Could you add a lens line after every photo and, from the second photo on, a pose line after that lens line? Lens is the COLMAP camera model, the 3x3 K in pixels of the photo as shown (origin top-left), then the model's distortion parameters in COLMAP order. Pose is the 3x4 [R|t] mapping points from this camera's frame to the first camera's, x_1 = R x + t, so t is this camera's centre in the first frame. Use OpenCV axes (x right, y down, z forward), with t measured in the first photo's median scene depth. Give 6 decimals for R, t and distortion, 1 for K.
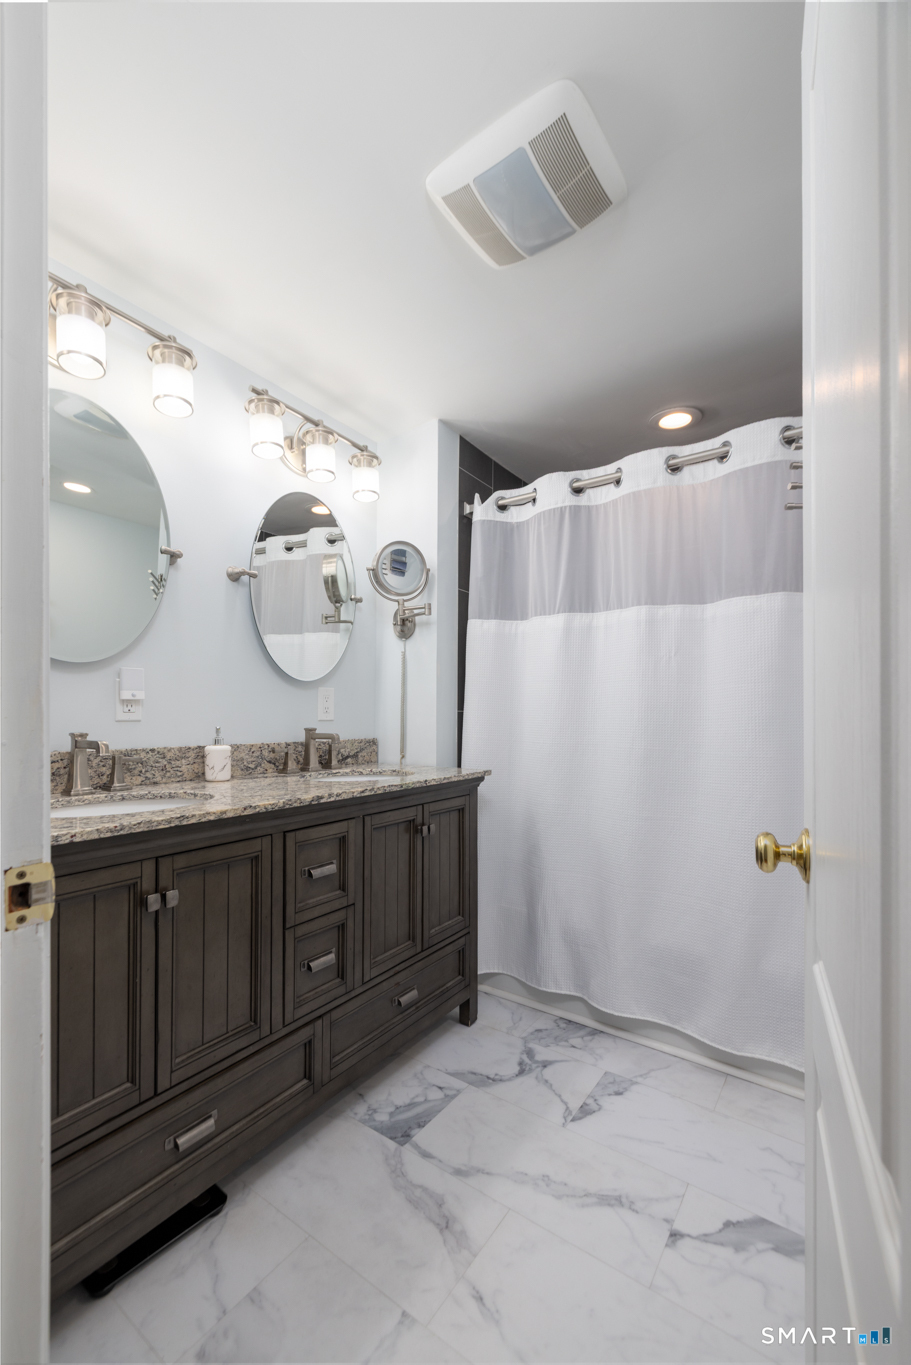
lens RADIAL K [[575.8, 0, 436.7], [0, 575.8, 714.3], [0, 0, 1]] dist [-0.011411, -0.000092]
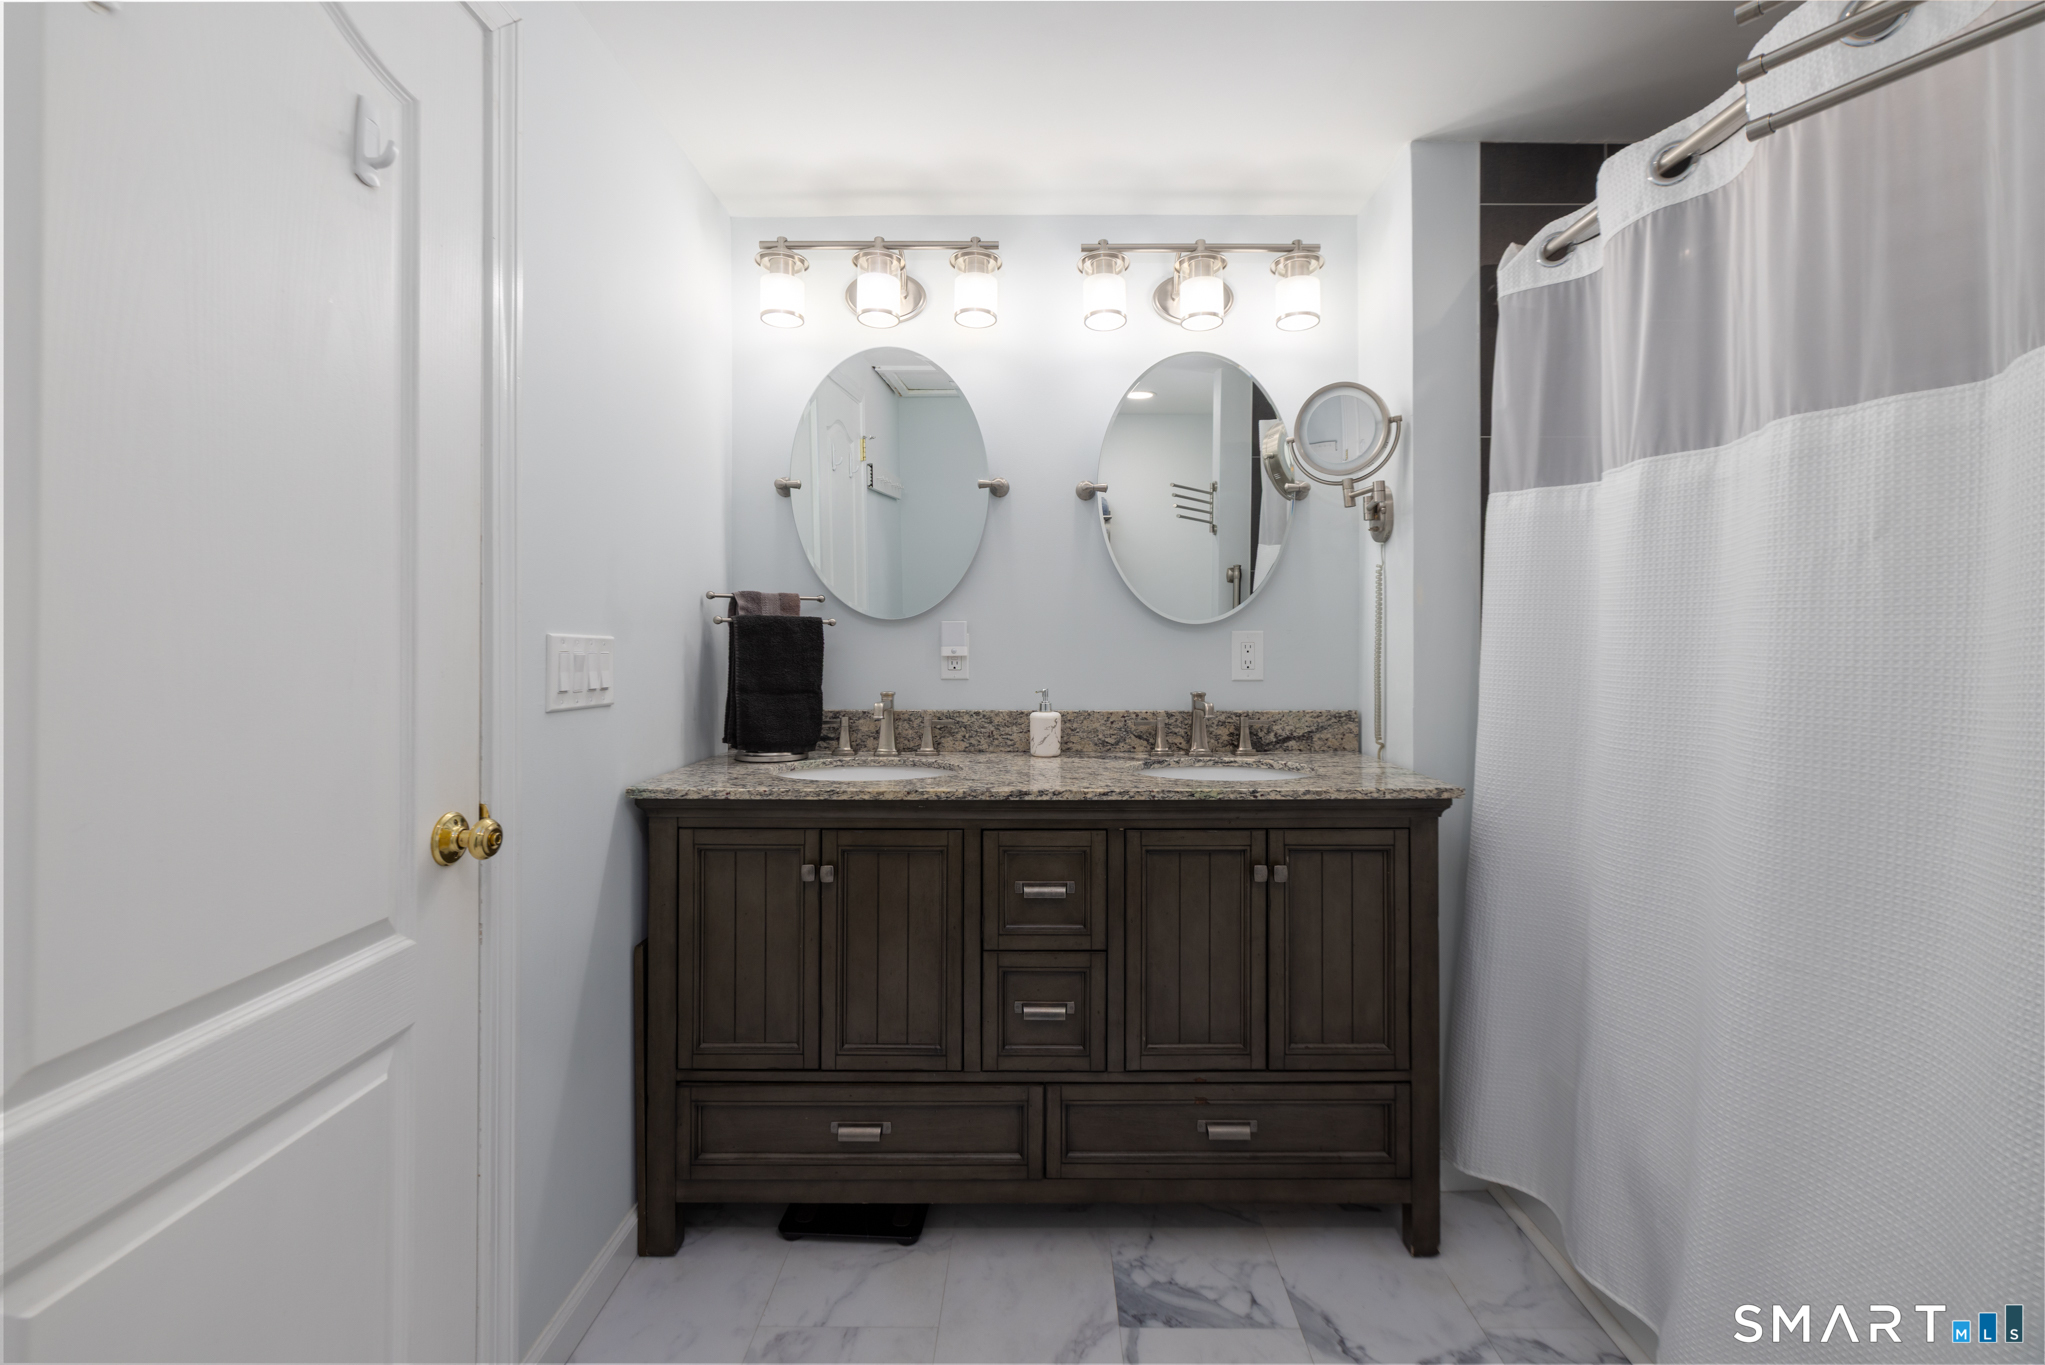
lens RADIAL K [[862.6, 0, 1019.3], [0, 862.6, 643.5], [0, 0, 1]] dist [-0.011411, -0.000092]
pose [[0.579226, -0.000590, -0.815167, 0.590517], [0.004968, 0.999984, 0.002806, -0.045768], [0.815152, -0.005675, 0.579220, 0.274345]]
